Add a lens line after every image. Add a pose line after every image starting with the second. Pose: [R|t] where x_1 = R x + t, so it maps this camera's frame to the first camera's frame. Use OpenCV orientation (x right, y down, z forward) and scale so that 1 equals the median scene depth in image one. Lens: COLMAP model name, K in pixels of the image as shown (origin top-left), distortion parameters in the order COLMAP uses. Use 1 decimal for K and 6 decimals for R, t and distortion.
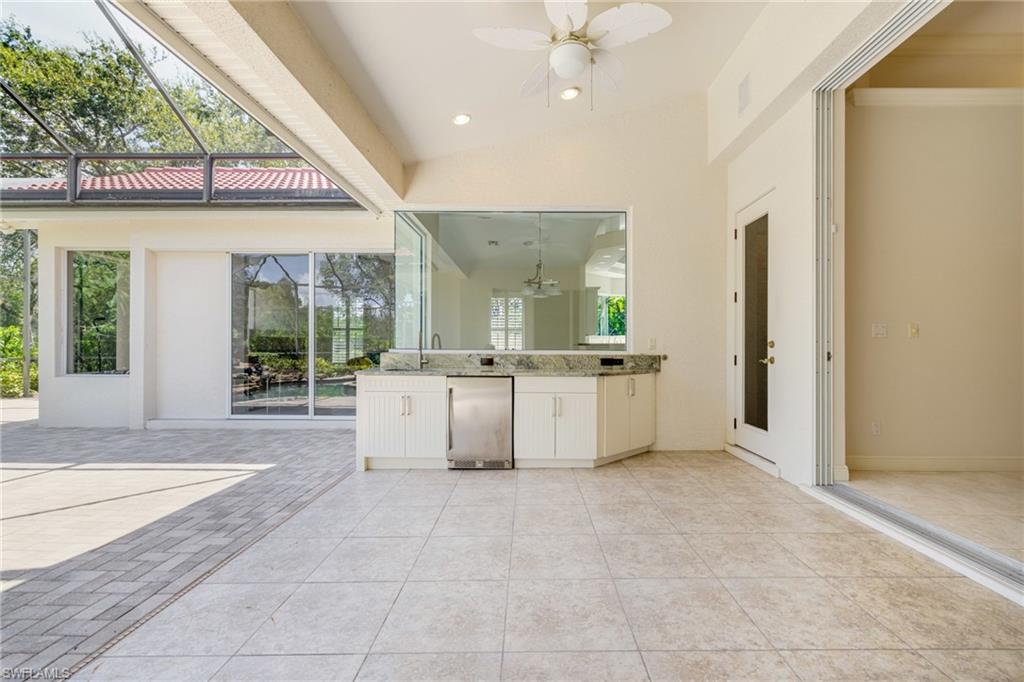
lens RADIAL K [[441.2, 0, 516.2], [0, 441.2, 347.7], [0, 0, 1]] dist [0.002083, 0.001656]
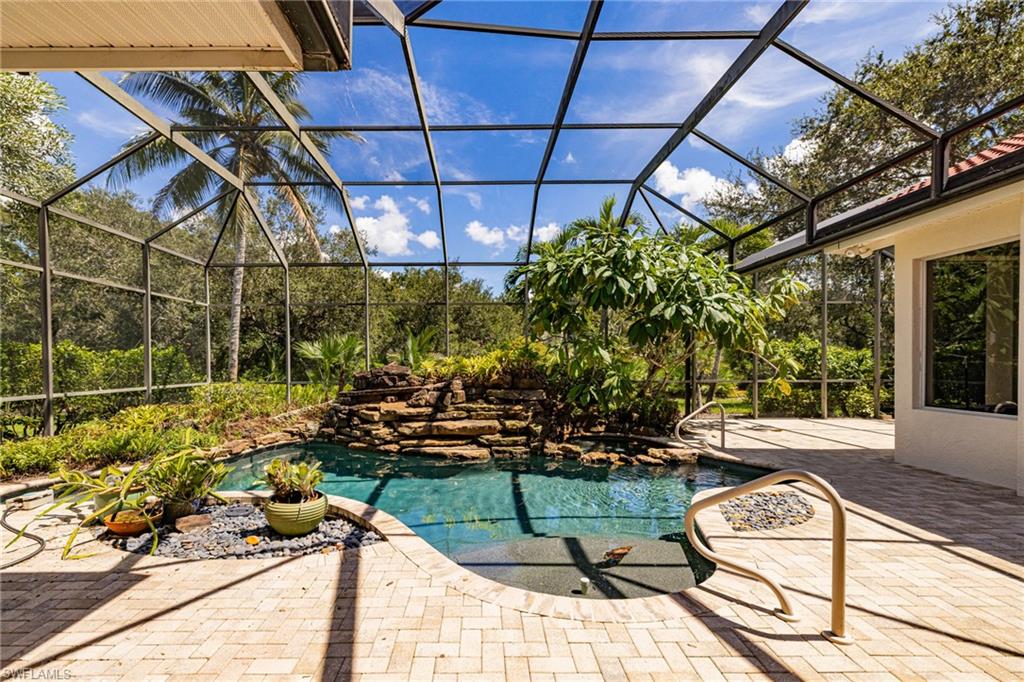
lens RADIAL K [[439.1, 0, 484.1], [0, 439.1, 367.8], [0, 0, 1]] dist [0.005086, -0.000952]
pose [[0.017672, 0.008757, -0.999805, -0.189214], [0.004122, 0.999953, 0.008831, -0.025537], [0.999835, -0.004277, 0.017635, 0.142546]]
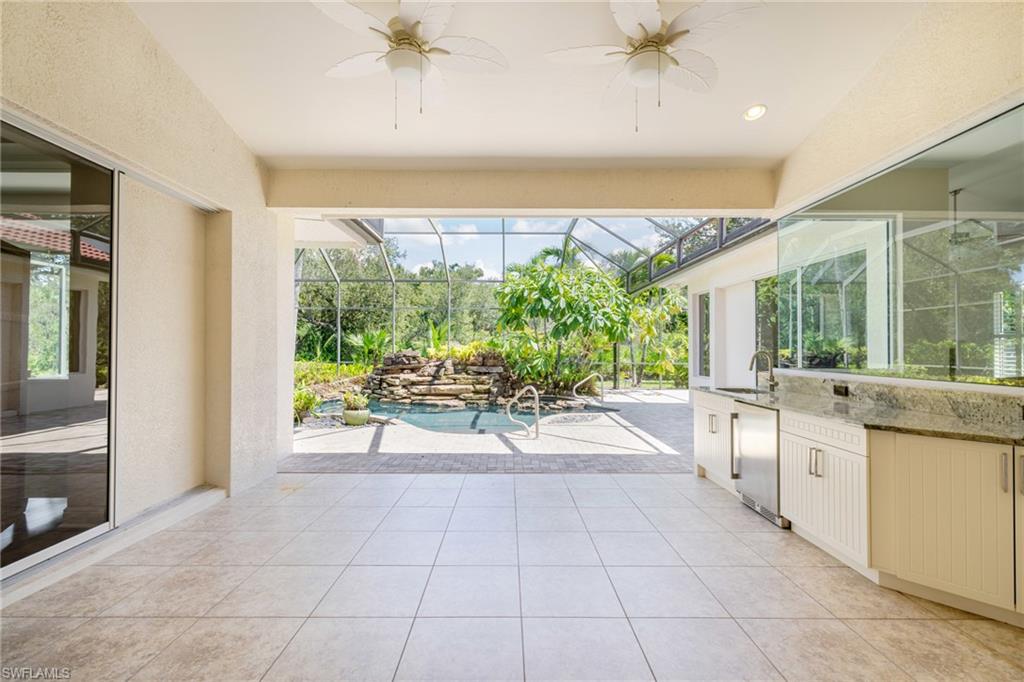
lens RADIAL K [[439.1, 0, 514.1], [0, 439.1, 345.7], [0, 0, 1]] dist [0.005086, -0.000952]
pose [[0.013490, -0.010595, -0.999853, 0.514103], [-0.003752, 0.999936, -0.010646, -0.025490], [0.999902, 0.003895, 0.013450, 0.346511]]
